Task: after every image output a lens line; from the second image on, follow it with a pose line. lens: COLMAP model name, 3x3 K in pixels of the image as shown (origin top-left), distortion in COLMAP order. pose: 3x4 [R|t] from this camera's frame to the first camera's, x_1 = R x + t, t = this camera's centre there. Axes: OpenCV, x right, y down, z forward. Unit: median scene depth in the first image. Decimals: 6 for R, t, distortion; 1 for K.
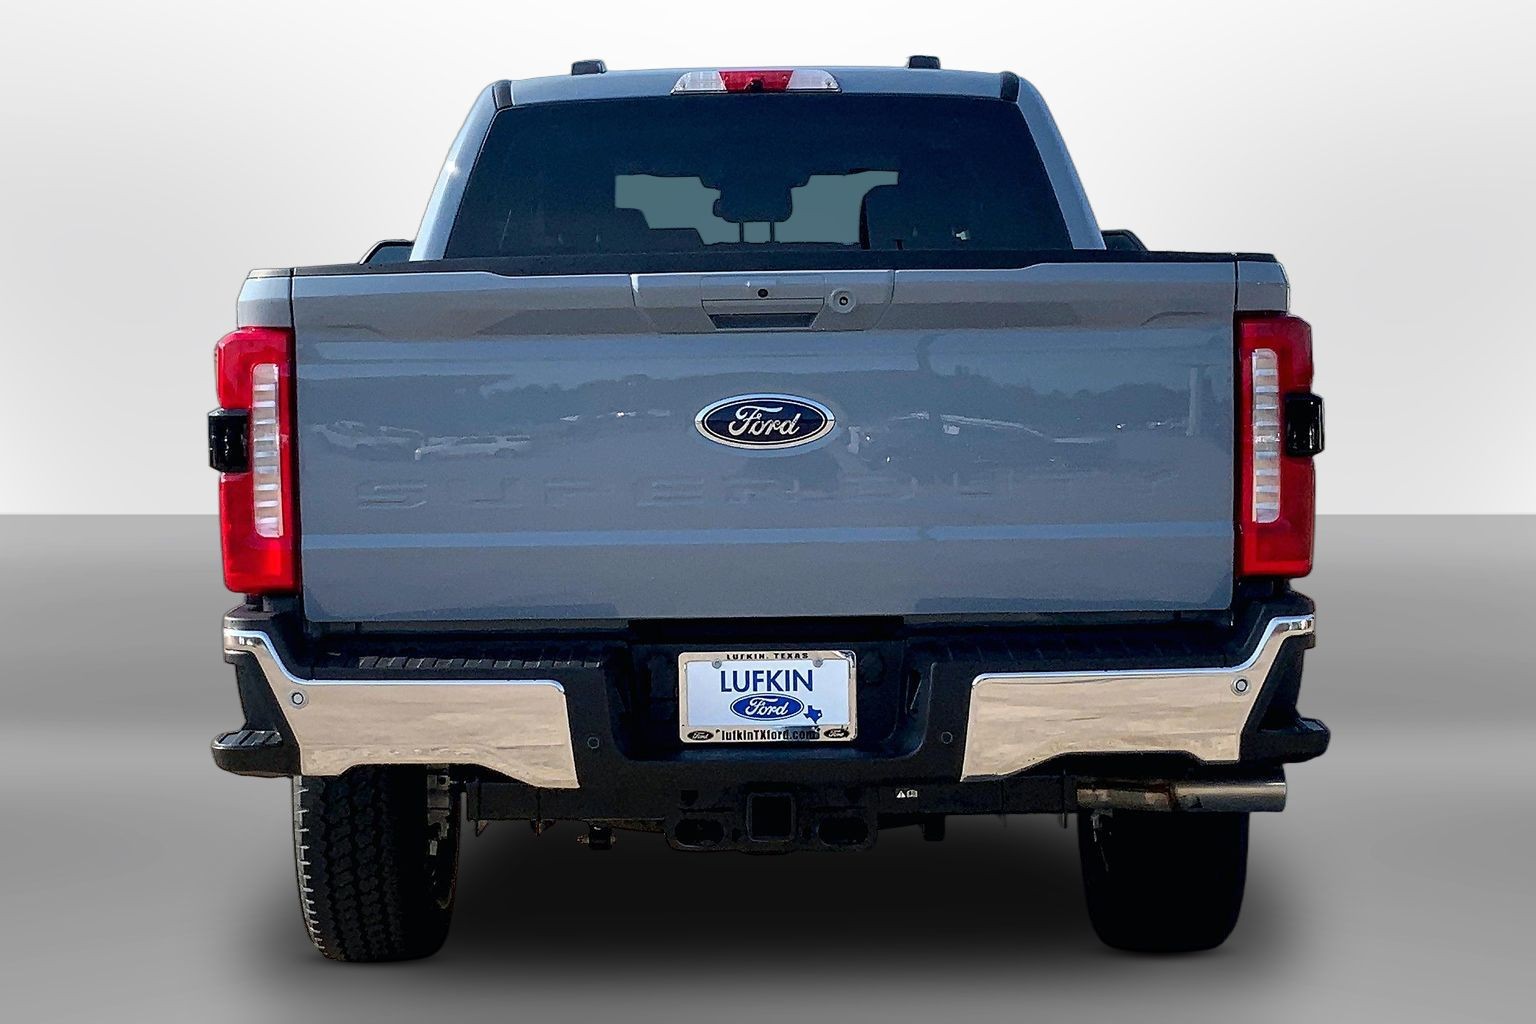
lens RADIAL K [[2270.5, 0, 767.9], [0, 2270.5, 524.7], [0, 0, 1]] dist [0.060752, 0.000000]
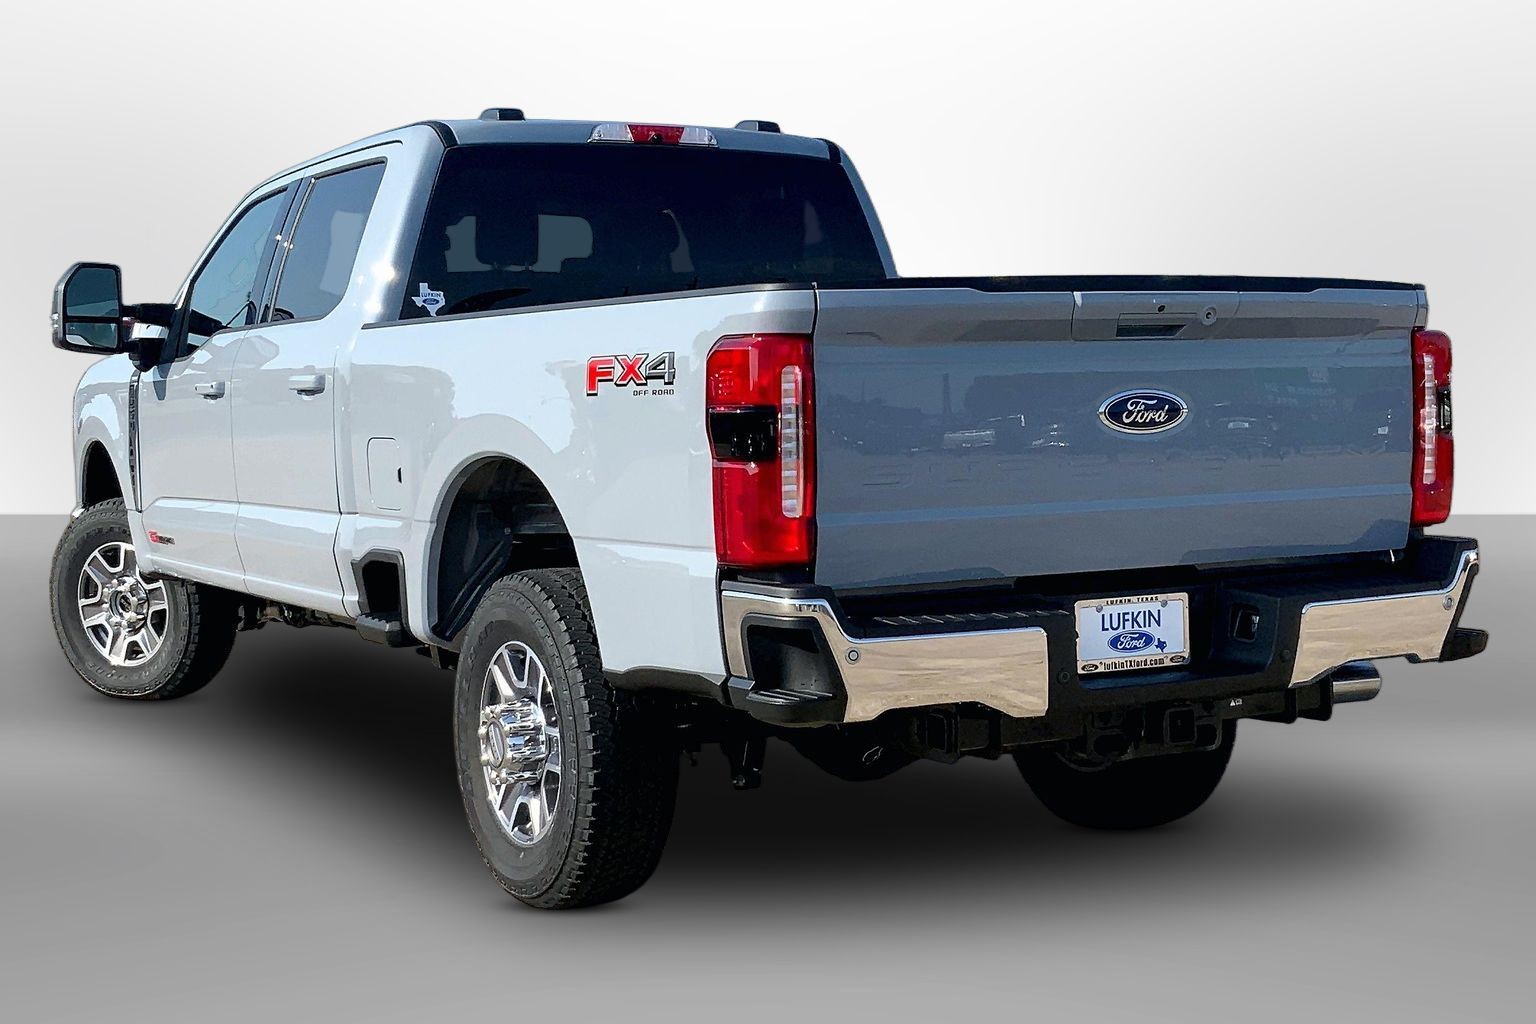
lens RADIAL K [[1921.1, 0, 766.8], [0, 1921.1, 497.6], [0, 0, 1]] dist [0.120266, 0.000000]
pose [[0.896517, -0.029054, 0.442055, -0.646476], [0.035664, 0.999342, -0.006646, 0.001459], [-0.441571, 0.021724, 0.896963, 0.138267]]
